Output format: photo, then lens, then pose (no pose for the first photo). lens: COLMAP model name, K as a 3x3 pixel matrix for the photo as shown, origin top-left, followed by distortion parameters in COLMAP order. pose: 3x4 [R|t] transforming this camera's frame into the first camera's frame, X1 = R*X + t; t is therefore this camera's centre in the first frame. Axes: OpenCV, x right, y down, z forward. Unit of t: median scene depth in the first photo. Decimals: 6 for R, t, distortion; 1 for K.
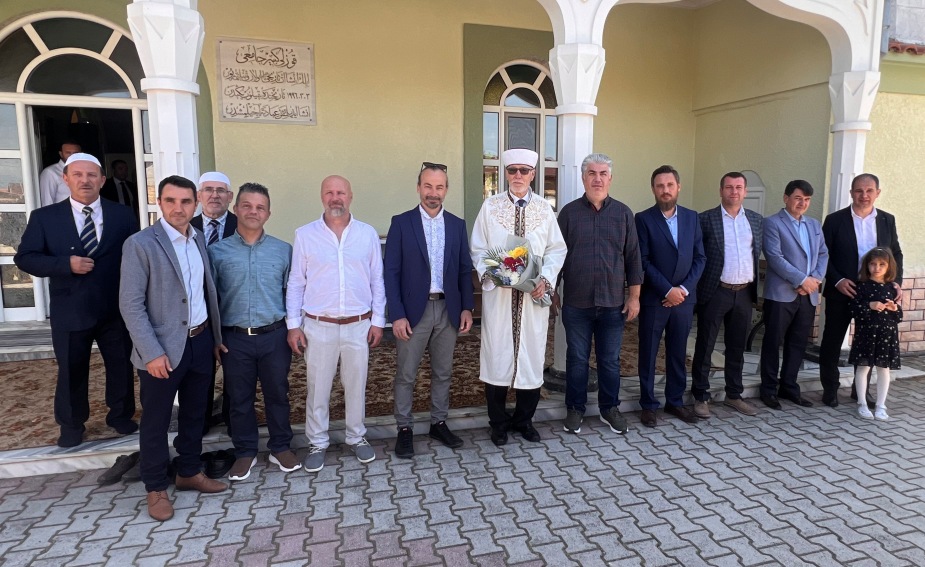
lens RADIAL K [[574.1, 0, 497.2], [0, 574.1, 284.9], [0, 0, 1]] dist [0.002466, 0.001011]
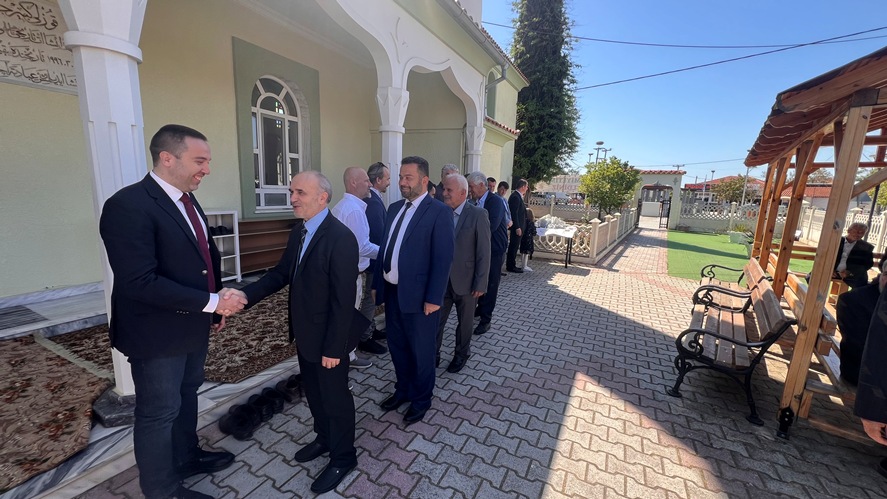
lens RADIAL K [[359.8, 0, 443.5], [0, 359.8, 249.5], [0, 0, 1]] dist [-0.000278, 0.000378]
pose [[0.687108, -0.103018, 0.719215, -0.646243], [0.070127, 0.994678, 0.075478, -0.039615], [-0.723163, -0.001425, 0.690676, 0.234545]]
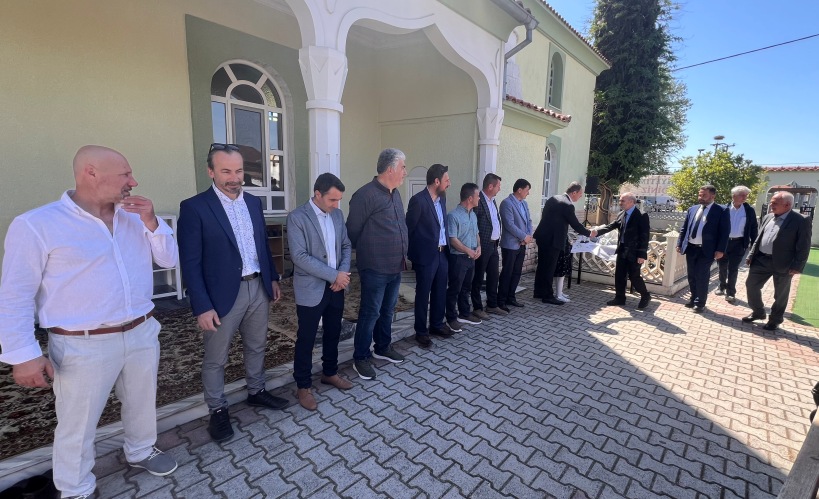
lens RADIAL K [[374.5, 0, 440.5], [0, 374.5, 249.3], [0, 0, 1]] dist [-0.000596, 0.000075]
pose [[0.836846, -0.064939, 0.543572, -0.123252], [0.050137, 0.997858, 0.042023, -0.037881], [-0.545137, -0.007913, 0.838310, 0.270229]]
